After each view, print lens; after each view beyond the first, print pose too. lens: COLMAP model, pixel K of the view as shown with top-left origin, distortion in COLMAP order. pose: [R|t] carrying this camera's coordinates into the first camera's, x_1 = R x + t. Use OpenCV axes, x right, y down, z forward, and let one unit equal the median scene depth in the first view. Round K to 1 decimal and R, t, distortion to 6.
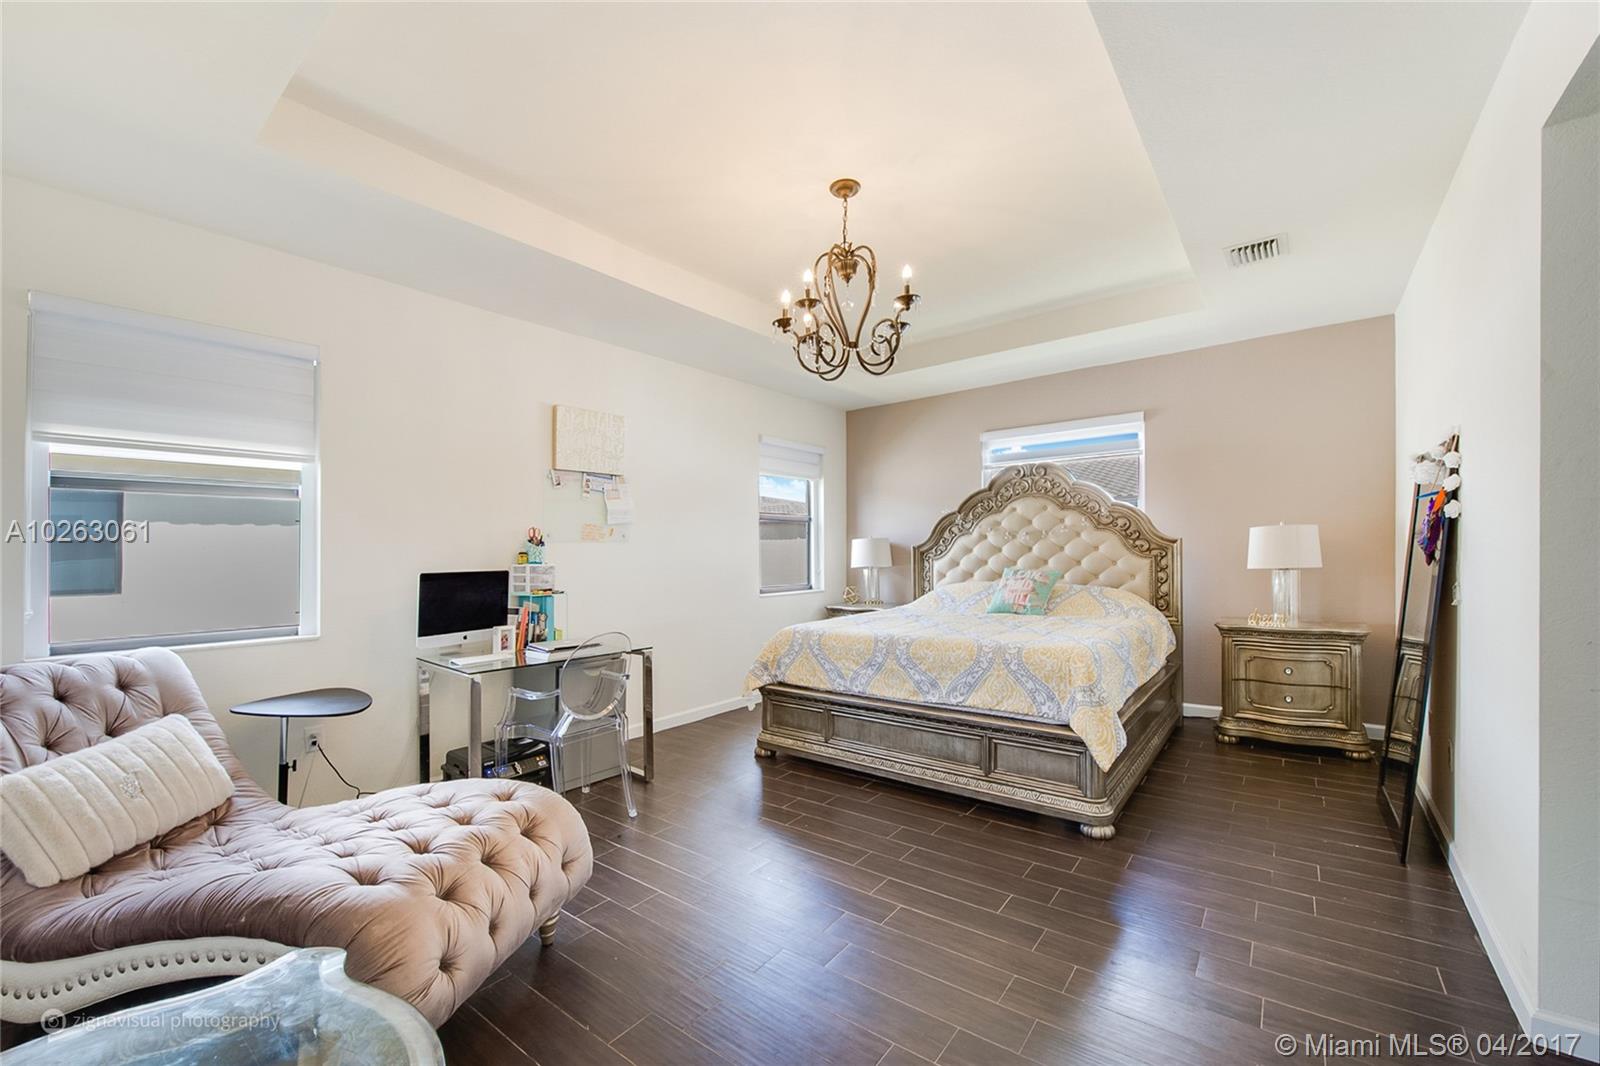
lens RADIAL K [[644.4, 0, 802.5], [0, 644.4, 559.0], [0, 0, 1]] dist [-0.000150, -0.000045]
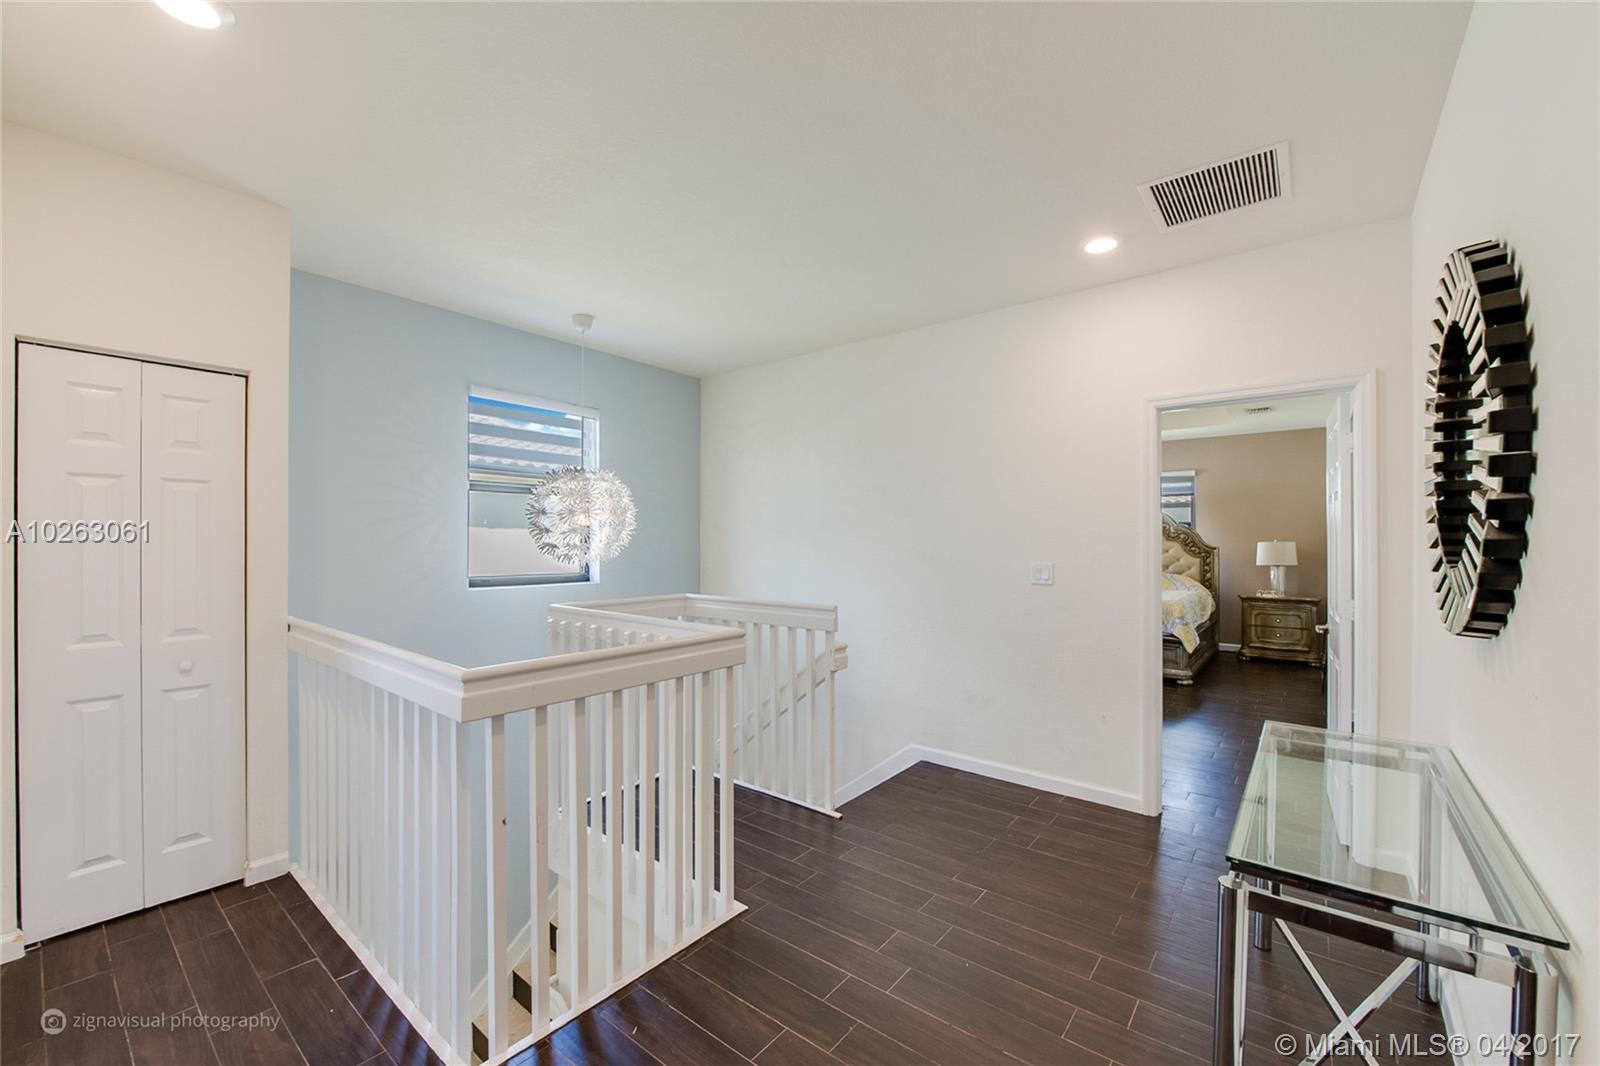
lens RADIAL K [[644.4, 0, 799.1], [0, 644.4, 530.0], [0, 0, 1]] dist [-0.000150, -0.000045]
pose [[0.999578, 0.018577, -0.022327, -0.565212], [-0.019107, 0.999535, -0.023744, -0.015801], [0.021876, 0.024161, 0.999469, -0.855733]]
